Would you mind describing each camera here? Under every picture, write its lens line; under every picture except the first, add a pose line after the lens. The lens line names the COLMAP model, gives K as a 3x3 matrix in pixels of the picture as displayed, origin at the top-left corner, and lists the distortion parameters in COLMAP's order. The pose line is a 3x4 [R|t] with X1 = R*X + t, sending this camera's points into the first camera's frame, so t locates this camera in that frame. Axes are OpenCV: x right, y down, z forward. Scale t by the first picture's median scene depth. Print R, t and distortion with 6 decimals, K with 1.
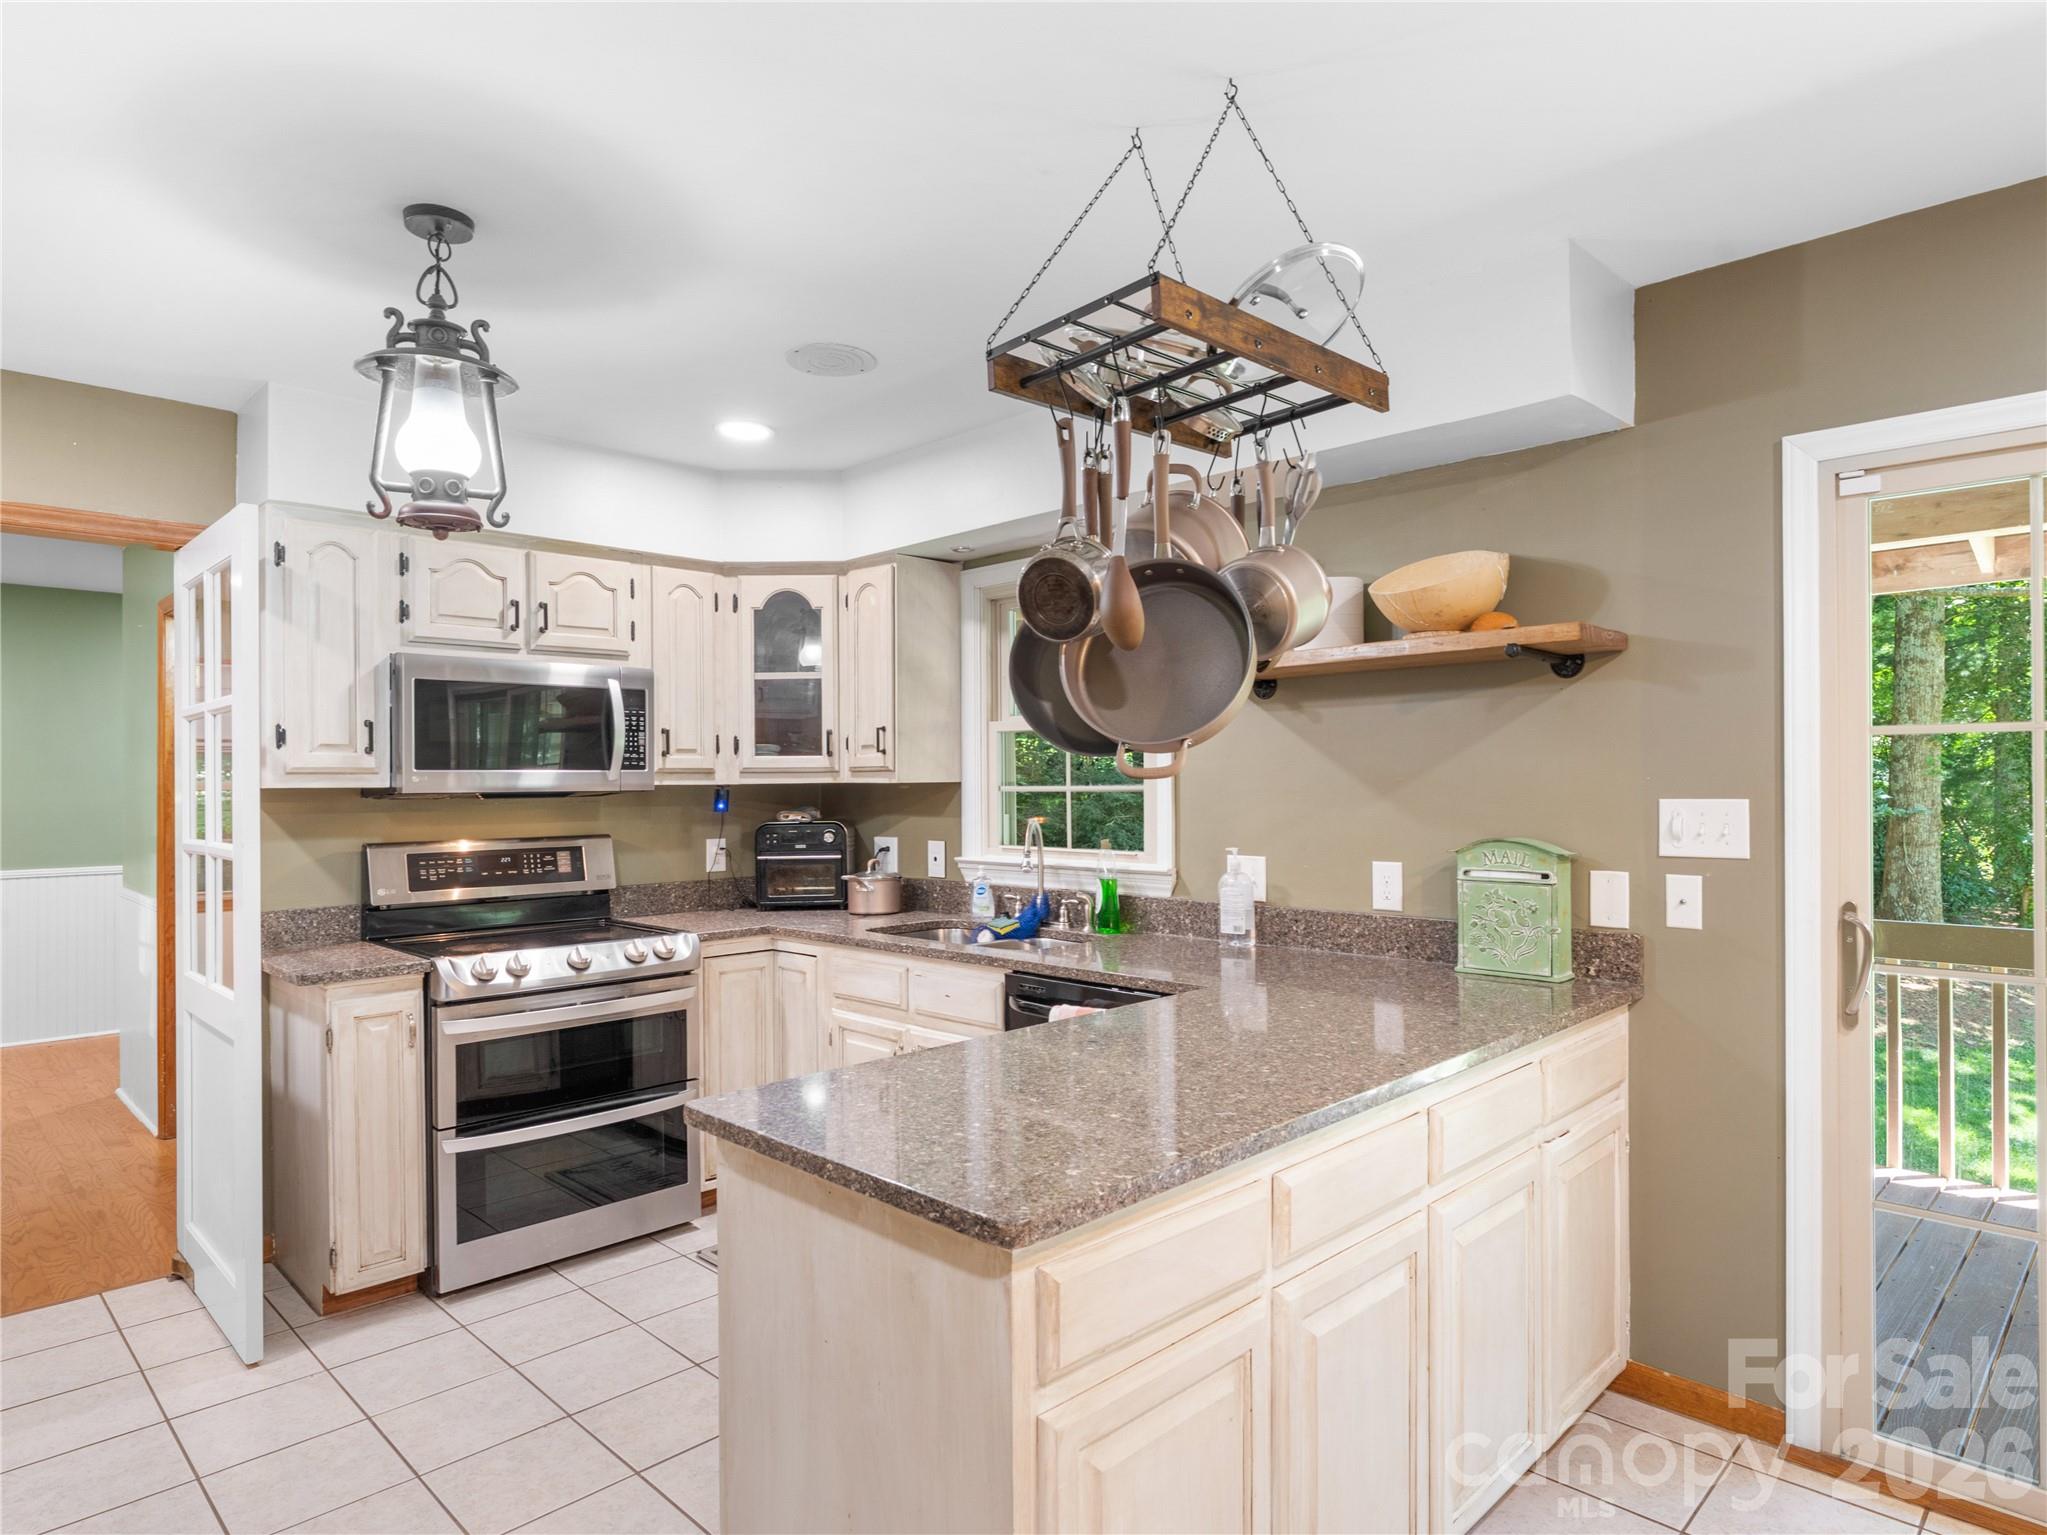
lens RADIAL K [[1188.7, 0, 1042.5], [0, 1188.7, 785.1], [0, 0, 1]] dist [-0.003055, -0.000792]
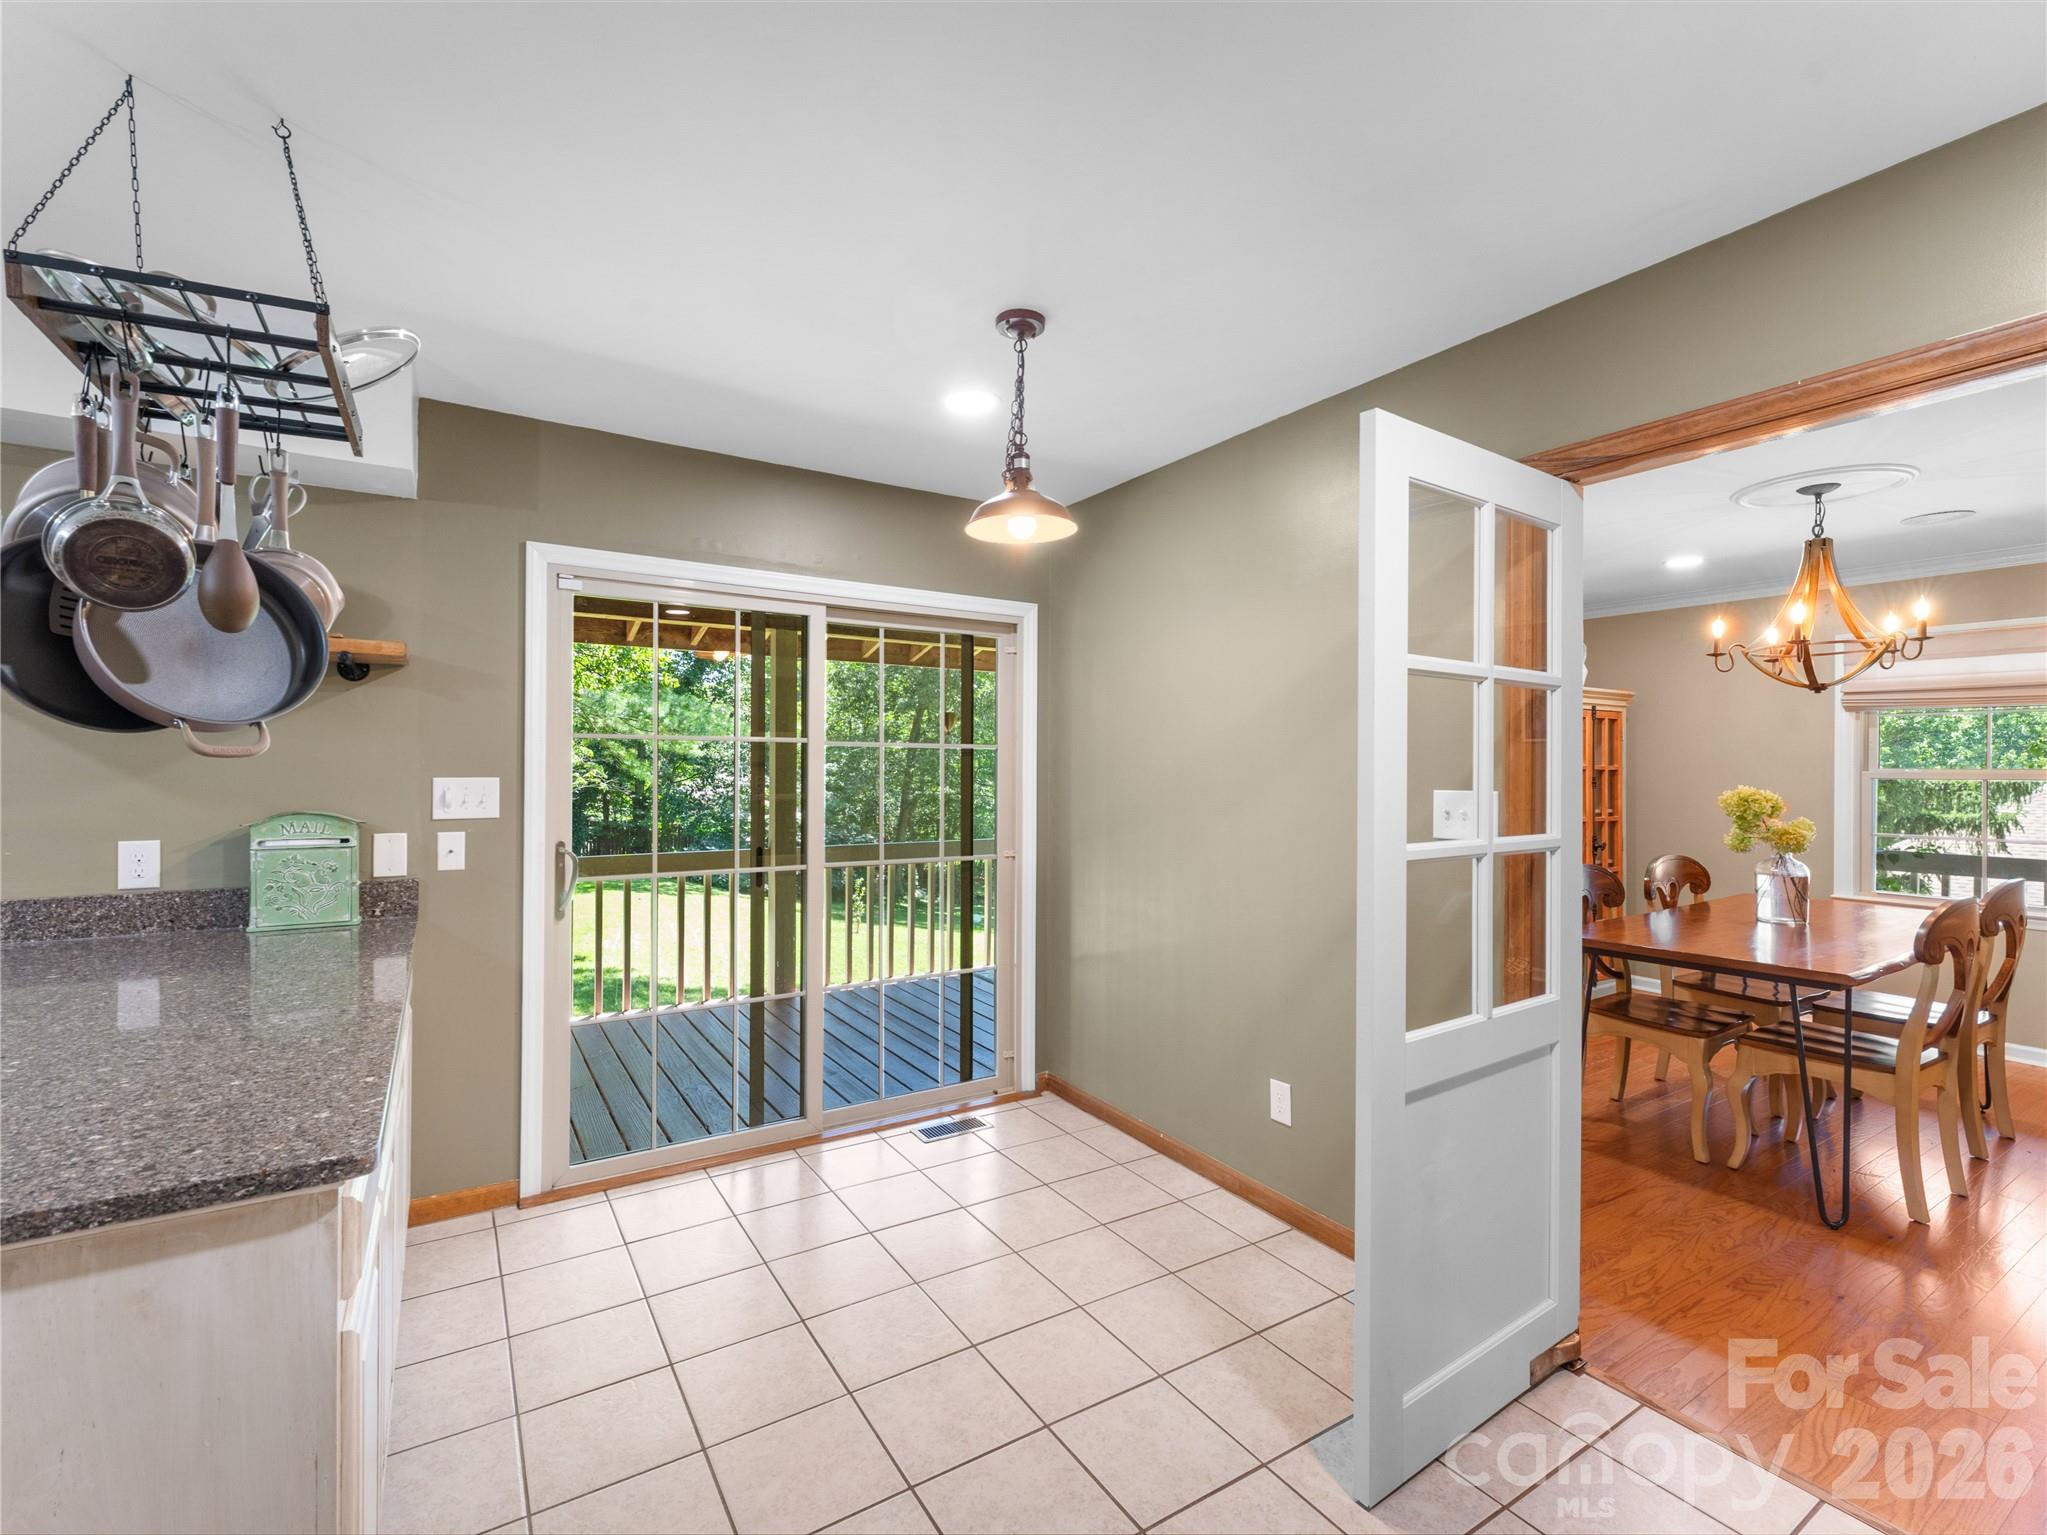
lens RADIAL K [[934.6, 0, 1020.6], [0, 934.6, 776.7], [0, 0, 1]] dist [0.000359, -0.000146]
pose [[0.223032, -0.001157, 0.974811, -0.349896], [-0.006032, 0.999979, 0.002567, 0.003334], [-0.974793, -0.006453, 0.223020, 0.093158]]
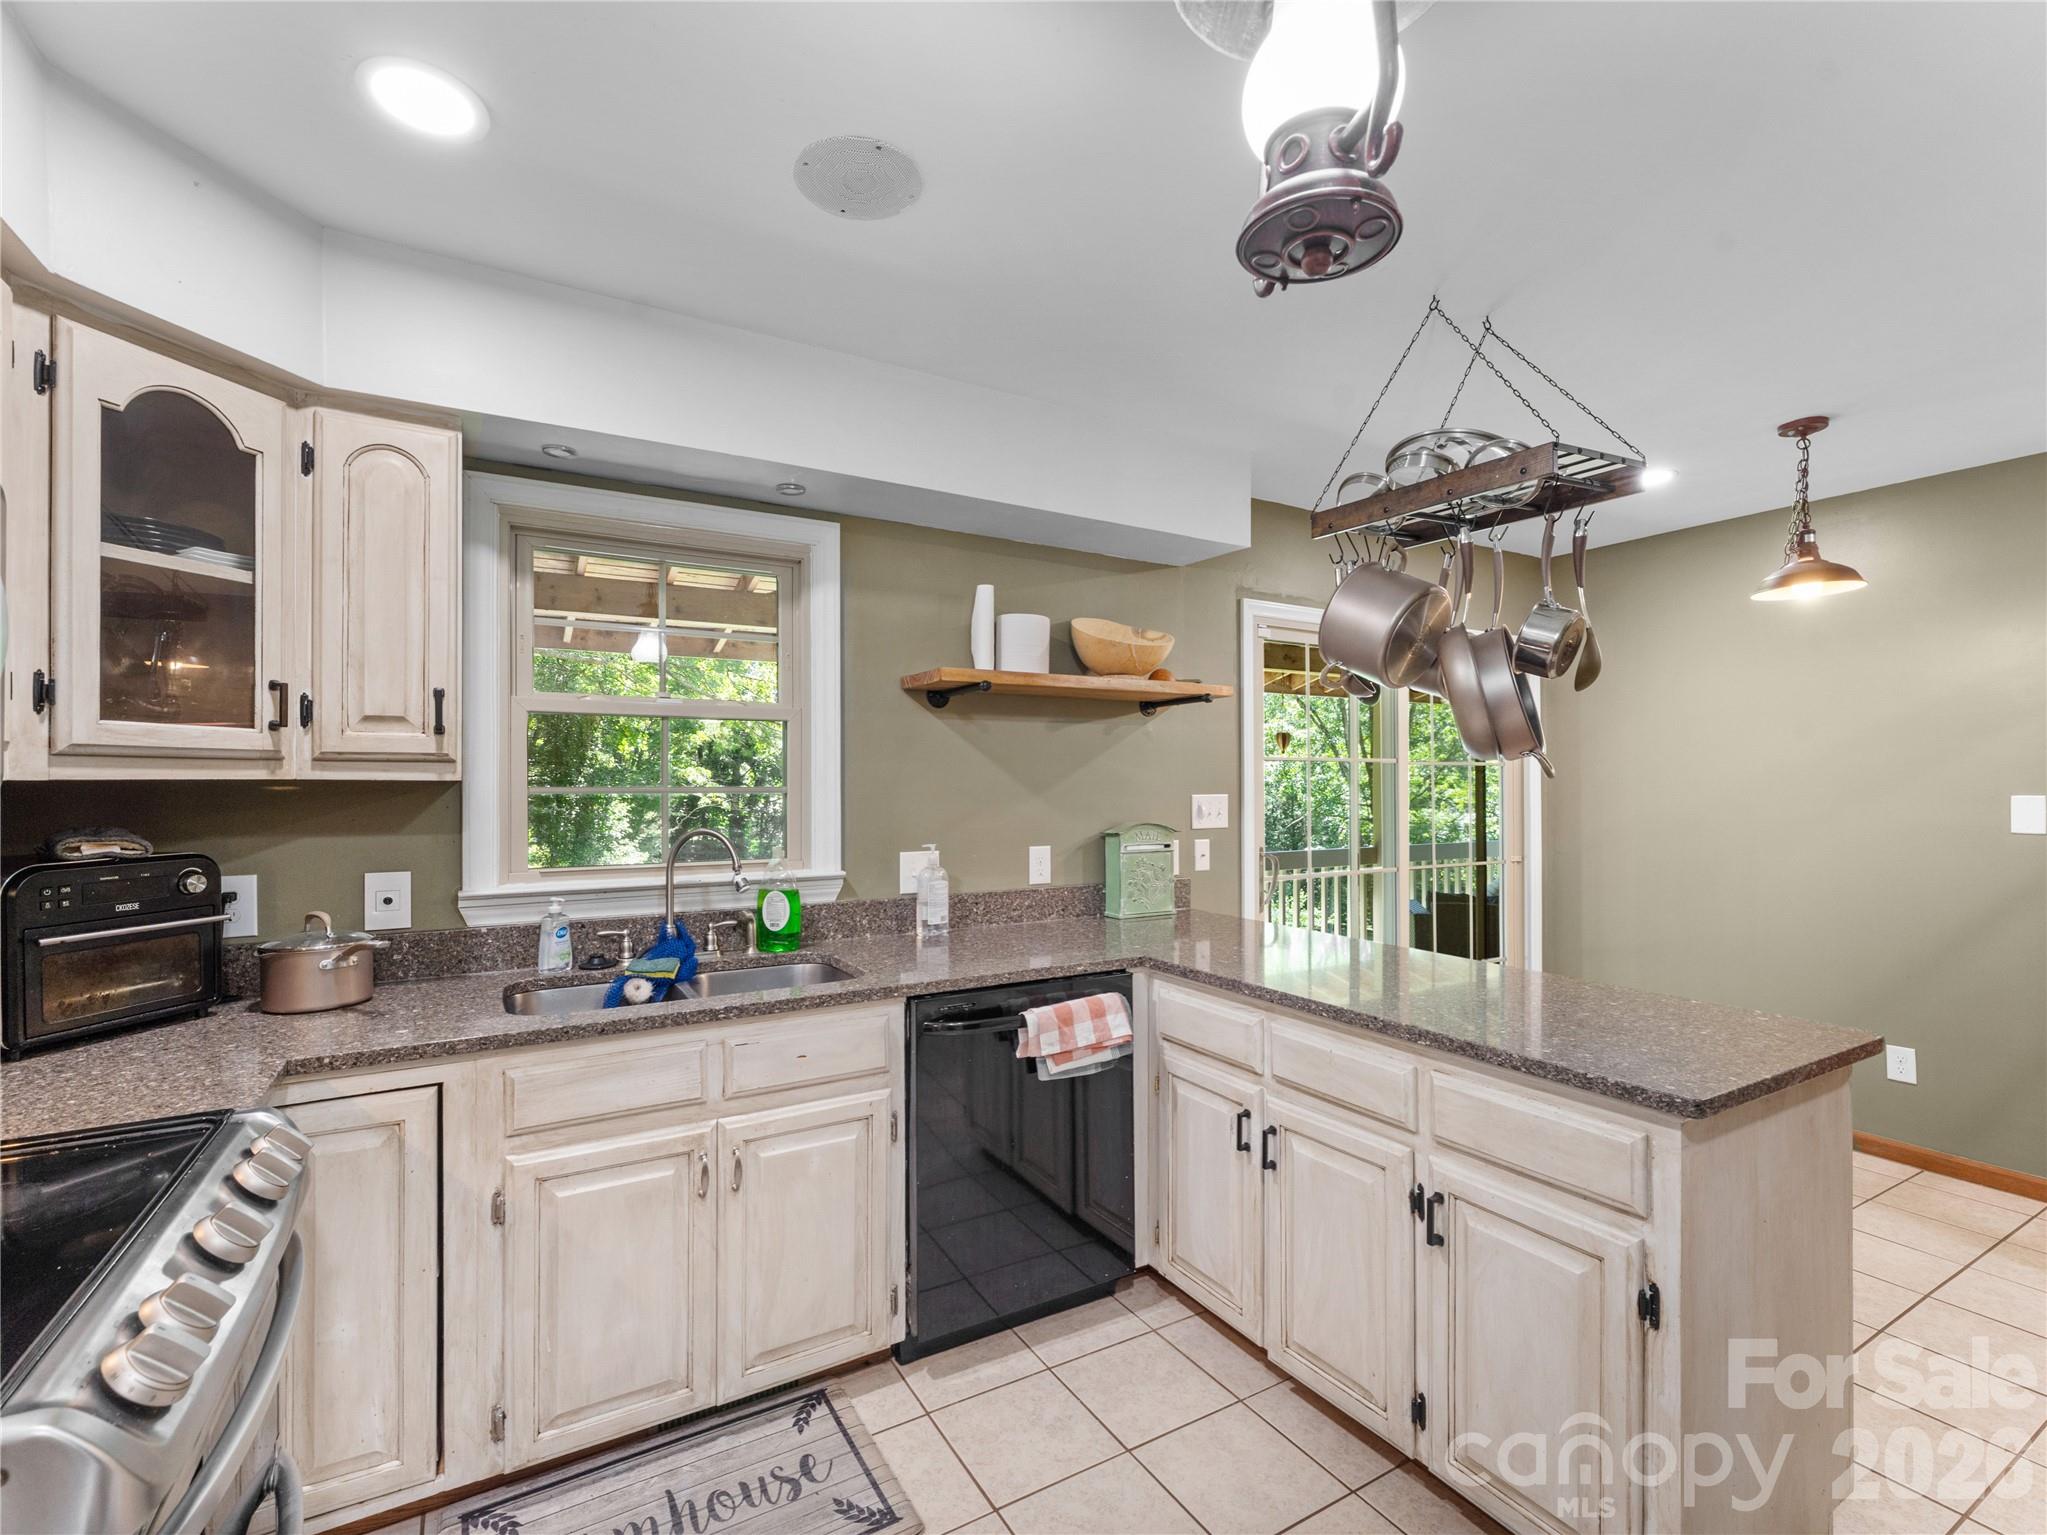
lens RADIAL K [[934.6, 0, 1031.4], [0, 934.6, 773.0], [0, 0, 1]] dist [0.000359, -0.000146]
pose [[0.253588, 0.018883, 0.967128, -0.742556], [0.002126, 0.999796, -0.020078, 0.007000], [-0.967310, 0.007148, 0.253496, 0.821073]]
